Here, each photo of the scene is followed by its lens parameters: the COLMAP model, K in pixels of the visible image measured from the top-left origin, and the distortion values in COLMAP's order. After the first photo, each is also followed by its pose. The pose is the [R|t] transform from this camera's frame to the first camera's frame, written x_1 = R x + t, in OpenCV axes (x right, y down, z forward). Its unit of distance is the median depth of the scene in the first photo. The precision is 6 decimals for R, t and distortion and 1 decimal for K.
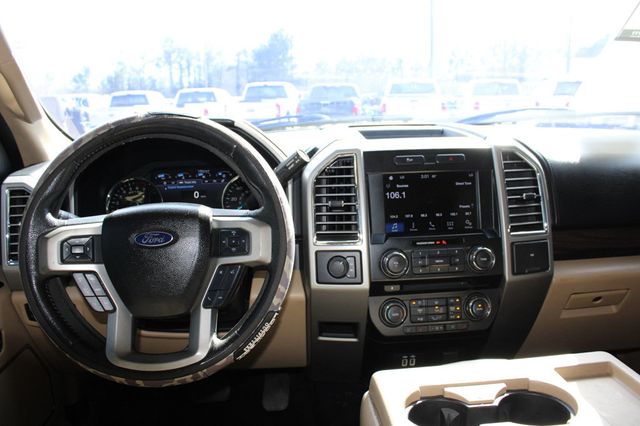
lens RADIAL K [[548.5, 0, 320.0], [0, 548.5, 213.0], [0, 0, 1]] dist [-0.168305, 0.148238]
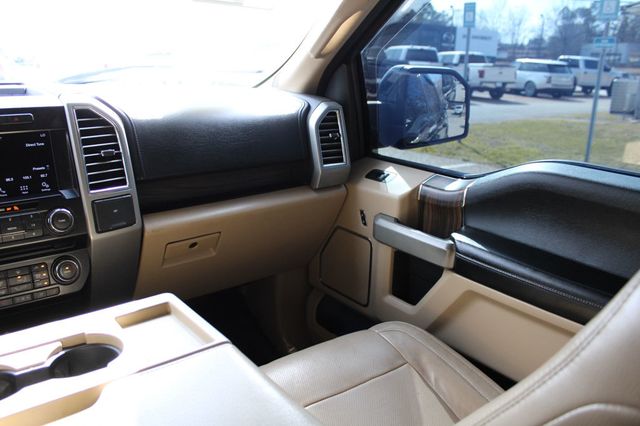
lens RADIAL K [[548.5, 0, 320.0], [0, 548.5, 213.0], [0, 0, 1]] dist [-0.168305, 0.148238]
pose [[0.827427, -0.114975, 0.549677, 0.156192], [0.076521, 0.992771, 0.092470, 0.017627], [-0.556335, -0.034450, 0.830244, -0.053746]]
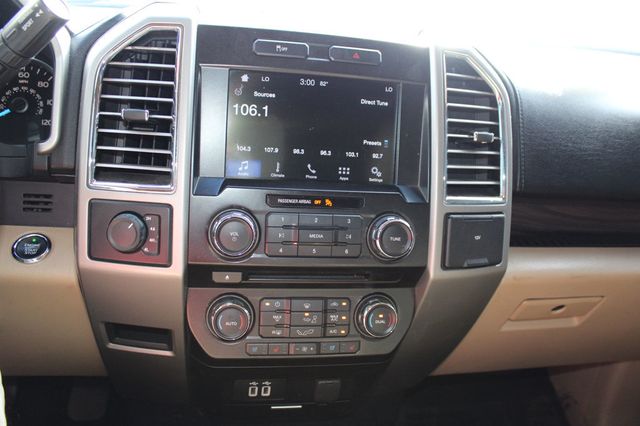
lens RADIAL K [[548.5, 0, 320.0], [0, 548.5, 213.0], [0, 0, 1]] dist [-0.168305, 0.148238]
pose [[0.985333, 0.080382, 0.150521, 0.132701], [-0.094831, 0.991288, 0.091405, 0.013667], [-0.141863, -0.104338, 0.984372, 0.438021]]
